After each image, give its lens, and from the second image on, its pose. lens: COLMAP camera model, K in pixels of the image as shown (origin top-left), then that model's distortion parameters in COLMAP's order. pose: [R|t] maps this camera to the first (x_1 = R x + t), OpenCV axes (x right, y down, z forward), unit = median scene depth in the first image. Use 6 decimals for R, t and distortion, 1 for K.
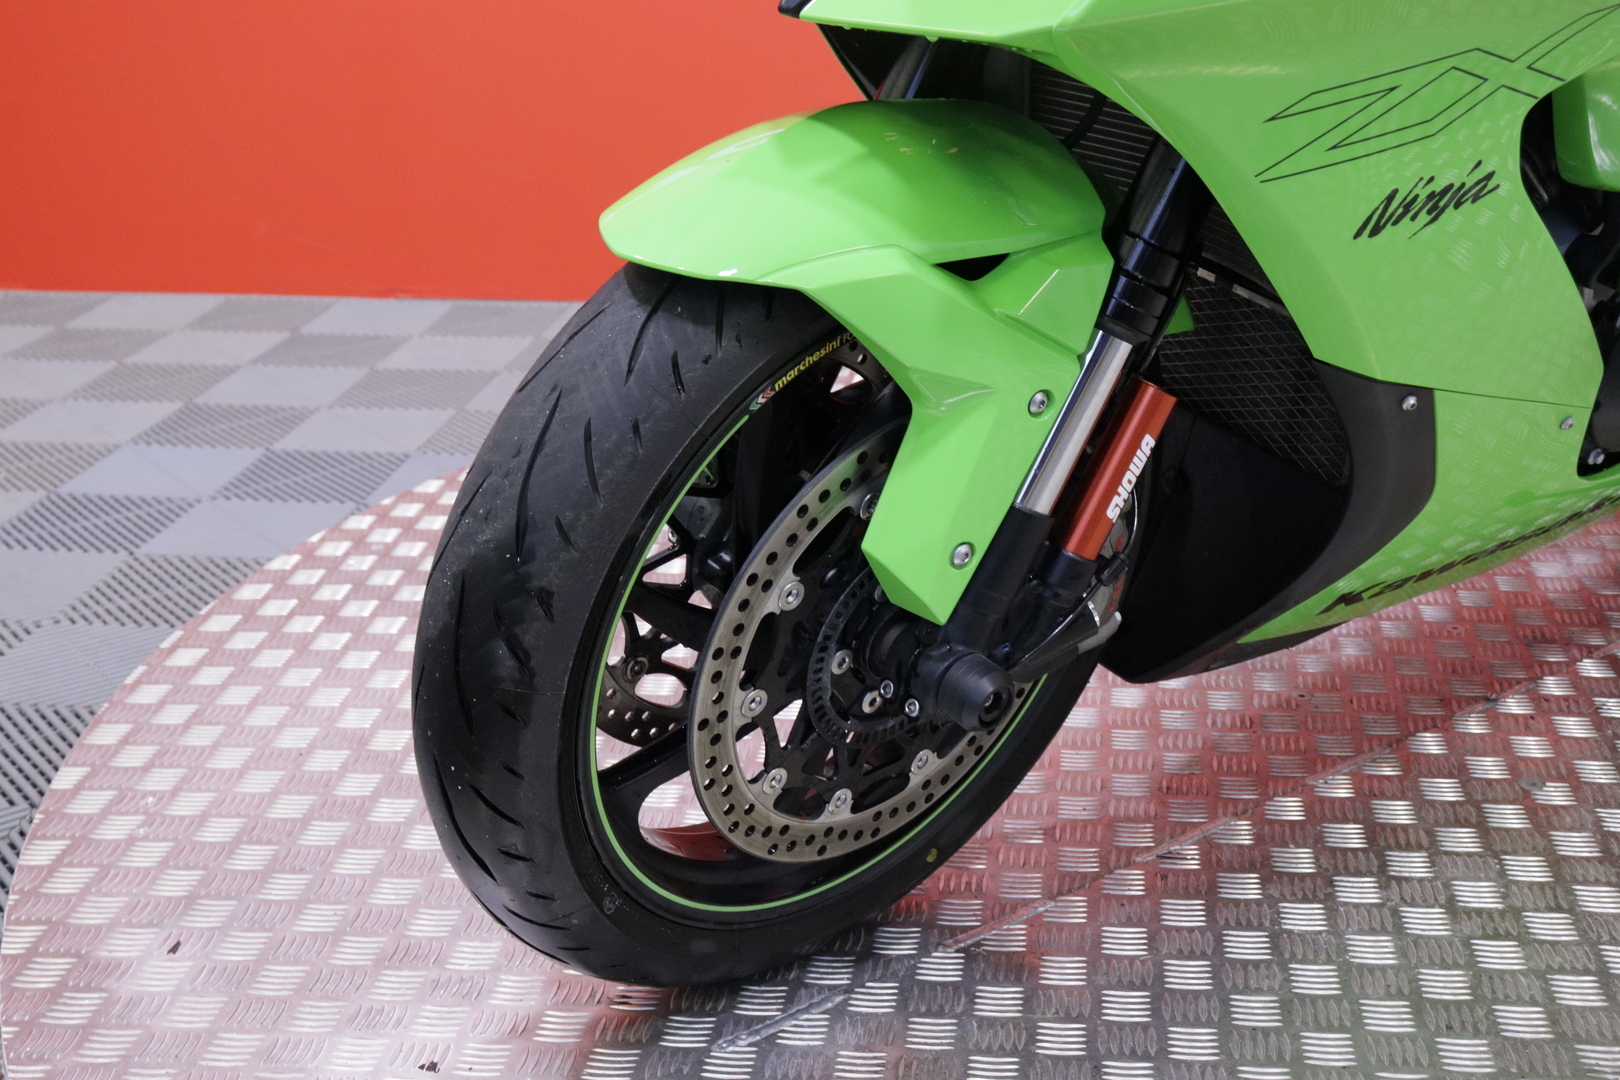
lens RADIAL K [[2089.0, 0, 810.0], [0, 2089.0, 540.0], [0, 0, 1]] dist [0.036843, 0.062256]
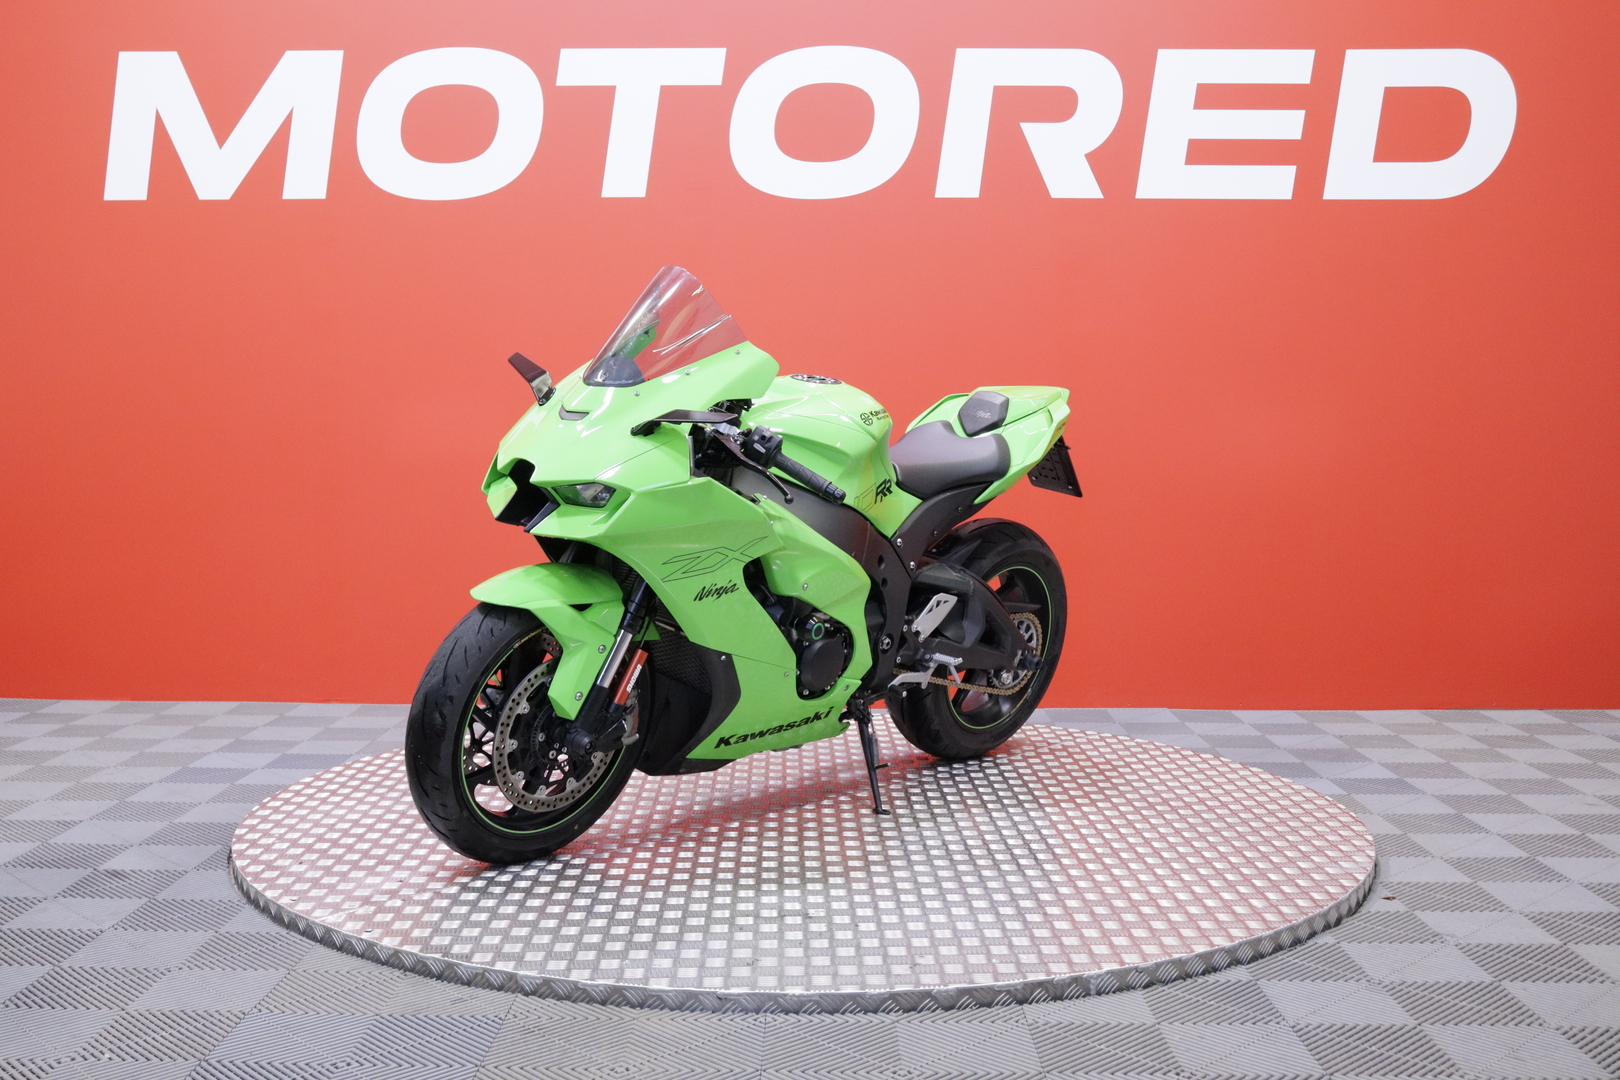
lens RADIAL K [[1664.6, 0, 810.0], [0, 1664.6, 540.0], [0, 0, 1]] dist [-0.076985, -0.002778]
pose [[0.990036, 0.015602, 0.139947, 0.060997], [0.024001, 0.960602, -0.276890, 0.477915], [-0.138753, 0.277490, 0.950656, -1.510179]]
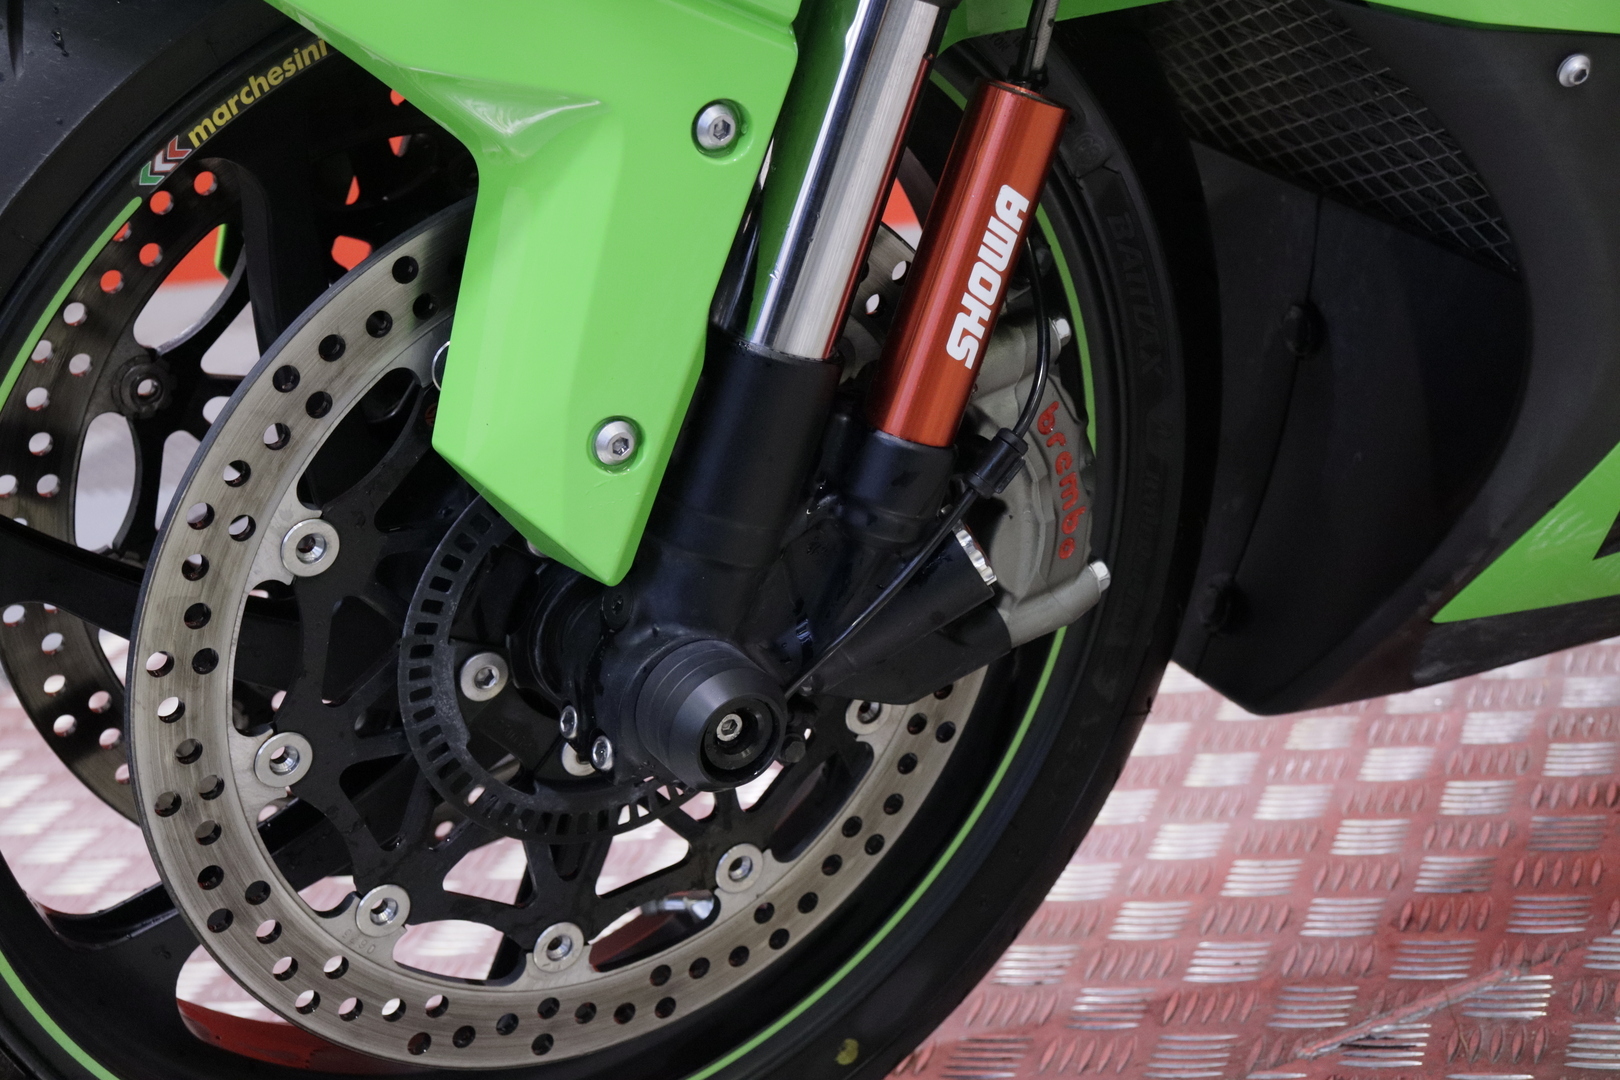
lens RADIAL K [[3062.4, 0, 810.0], [0, 3062.4, 540.0], [0, 0, 1]] dist [0.215649, 0.173124]
pose [[0.971627, -0.075746, -0.224061, 0.275721], [0.066364, 0.996586, -0.049123, 0.068517], [0.227017, 0.032860, 0.973336, 0.266412]]
